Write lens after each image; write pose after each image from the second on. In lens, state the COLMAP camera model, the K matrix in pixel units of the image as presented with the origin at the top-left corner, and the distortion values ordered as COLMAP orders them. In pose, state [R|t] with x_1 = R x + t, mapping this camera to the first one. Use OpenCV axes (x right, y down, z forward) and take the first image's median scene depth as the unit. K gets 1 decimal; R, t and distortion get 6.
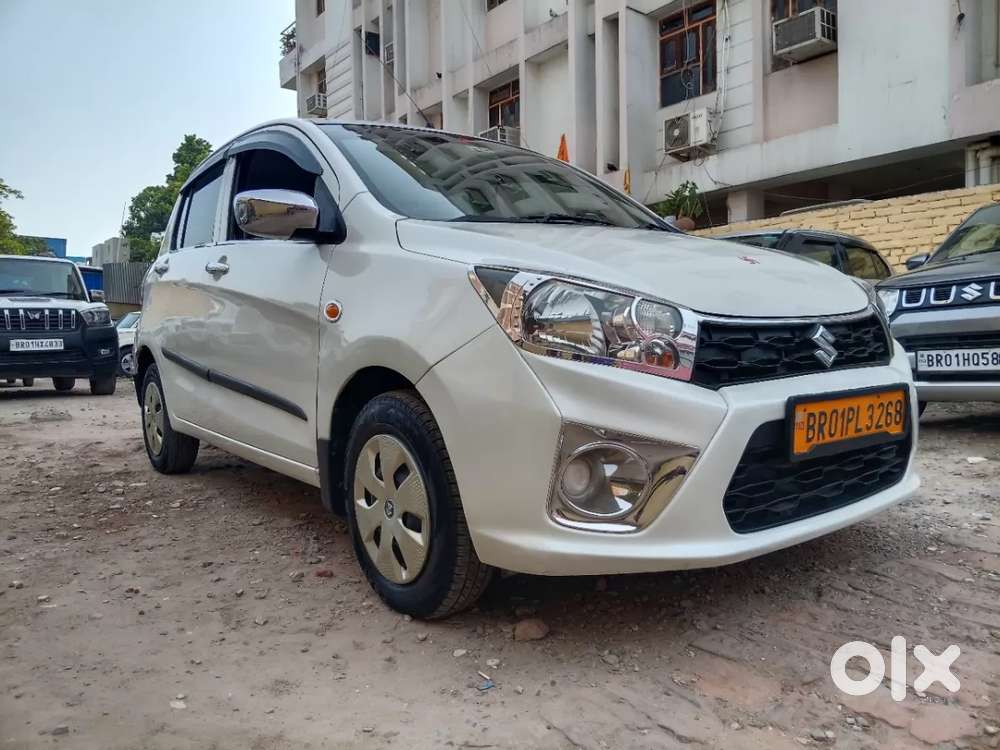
lens RADIAL K [[743.8, 0, 500.0], [0, 743.8, 375.0], [0, 0, 1]] dist [0.046945, -0.098485]
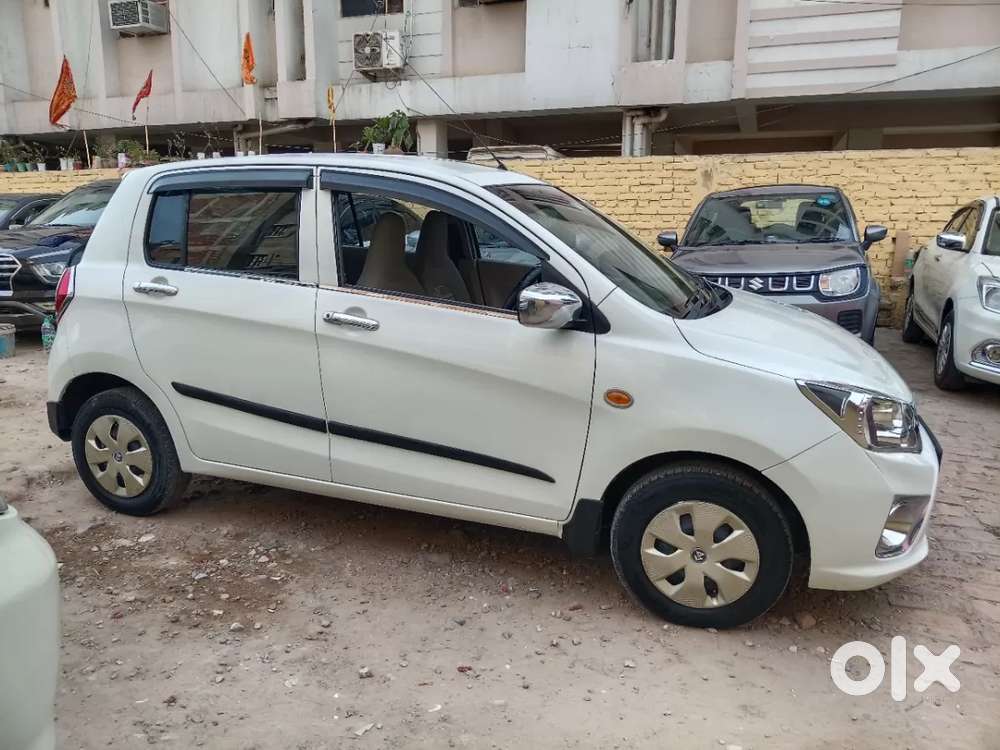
lens RADIAL K [[740.3, 0, 500.0], [0, 740.3, 375.0], [0, 0, 1]] dist [0.064955, -0.120035]
pose [[0.842601, -0.085316, 0.531737, -0.772996], [0.000641, 0.987530, 0.157431, -0.236028], [-0.538537, -0.132310, 0.832149, 0.100903]]
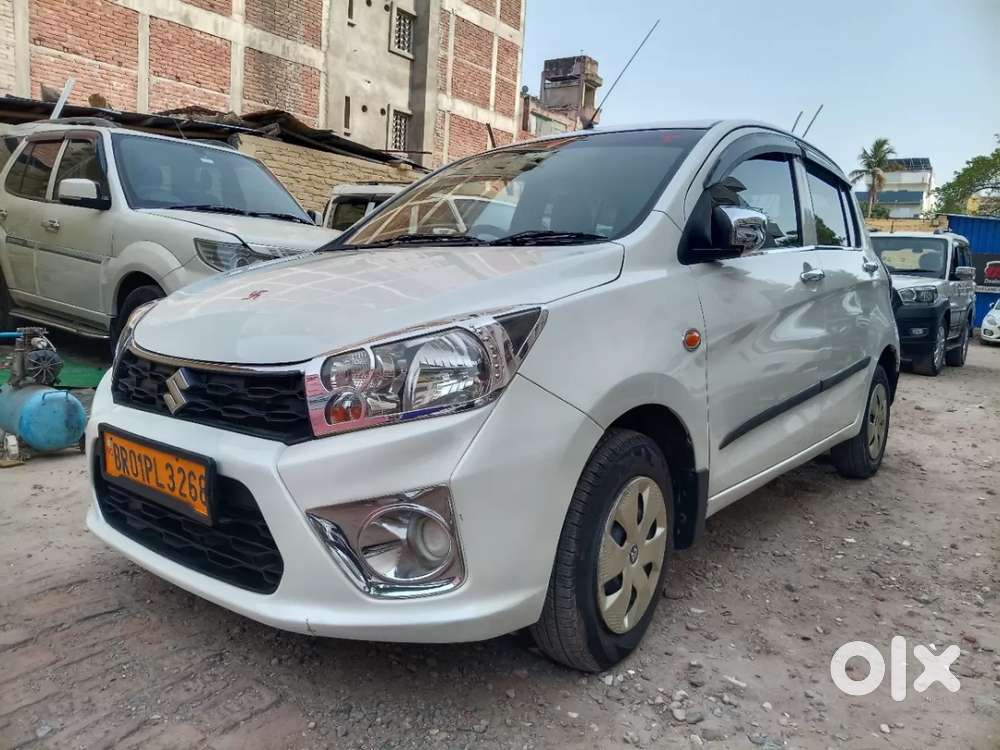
lens RADIAL K [[743.8, 0, 500.0], [0, 743.8, 375.0], [0, 0, 1]] dist [0.046945, -0.098485]
pose [[0.231732, 0.146671, -0.961659, 0.956659], [-0.095831, 0.987201, 0.127475, -0.145888], [0.968048, 0.062617, 0.242822, 0.770447]]
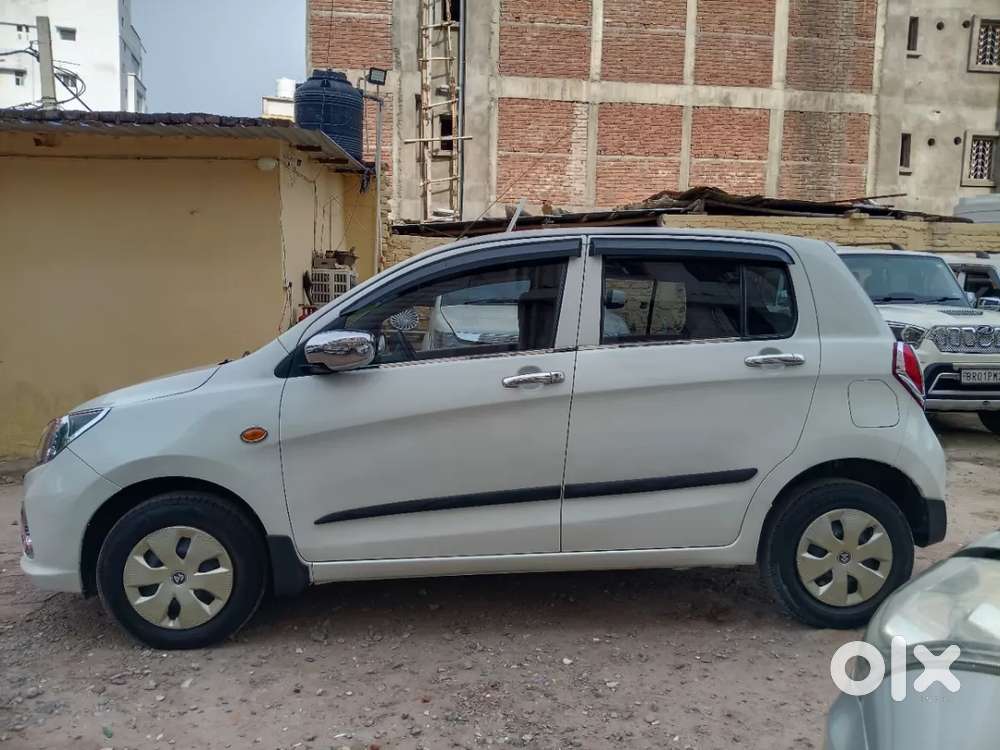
lens RADIAL K [[747.3, 0, 500.0], [0, 747.3, 364.8], [0, 0, 1]] dist [0.033469, -0.043728]
pose [[-0.554260, 0.069177, -0.829464, 0.932084], [-0.039635, 0.993216, 0.109318, -0.318645], [0.831400, 0.093467, -0.547758, 1.937517]]
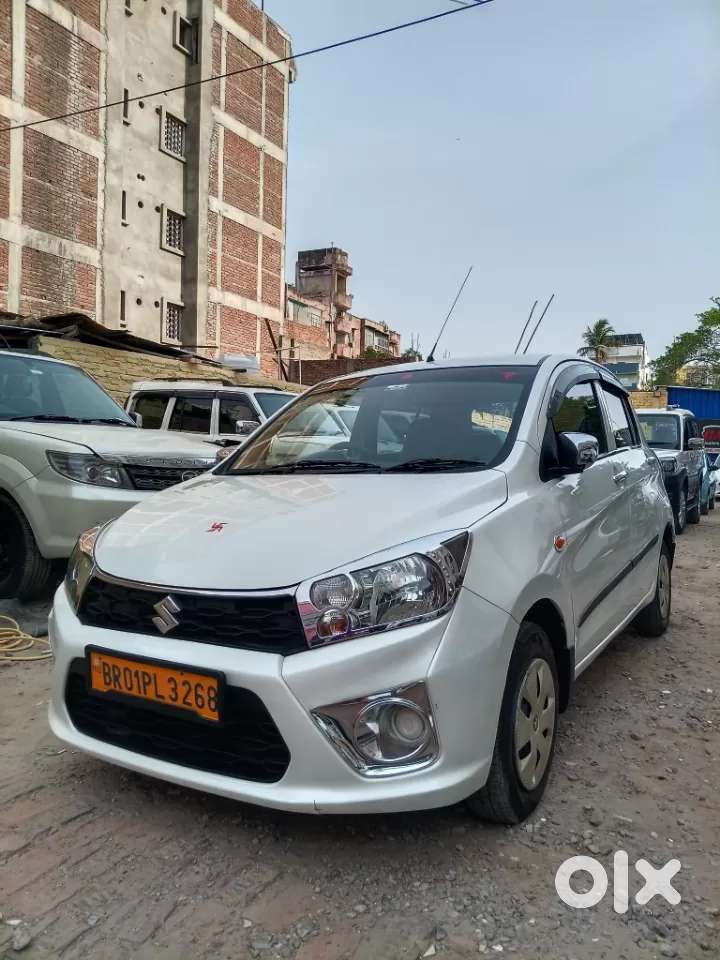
lens RADIAL K [[714.0, 0, 356.3], [0, 714.0, 480.9], [0, 0, 1]] dist [0.046945, -0.098485]
pose [[0.358081, 0.051048, -0.932294, 1.023864], [-0.059194, 0.997737, 0.031896, -0.194722], [0.931812, 0.043765, 0.360292, 0.572162]]
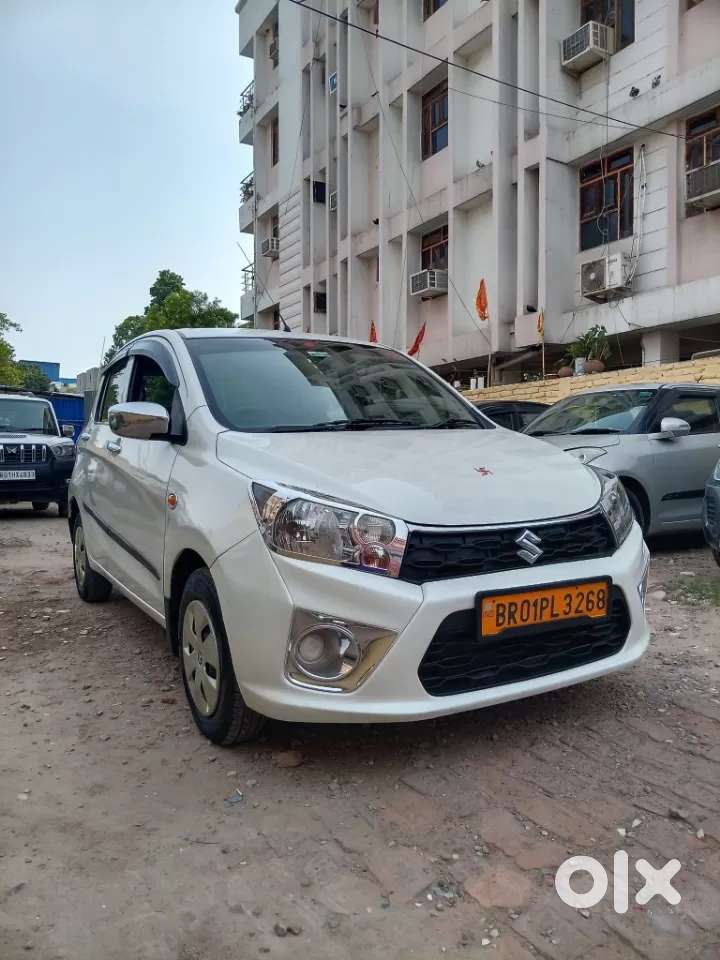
lens RADIAL K [[714.0, 0, 356.3], [0, 714.0, 480.9], [0, 0, 1]] dist [0.046945, -0.098485]
pose [[0.991053, 0.016532, -0.132440, 0.200257], [-0.018276, 0.999761, -0.011968, -0.085165], [0.132210, 0.014281, 0.991119, -0.153066]]
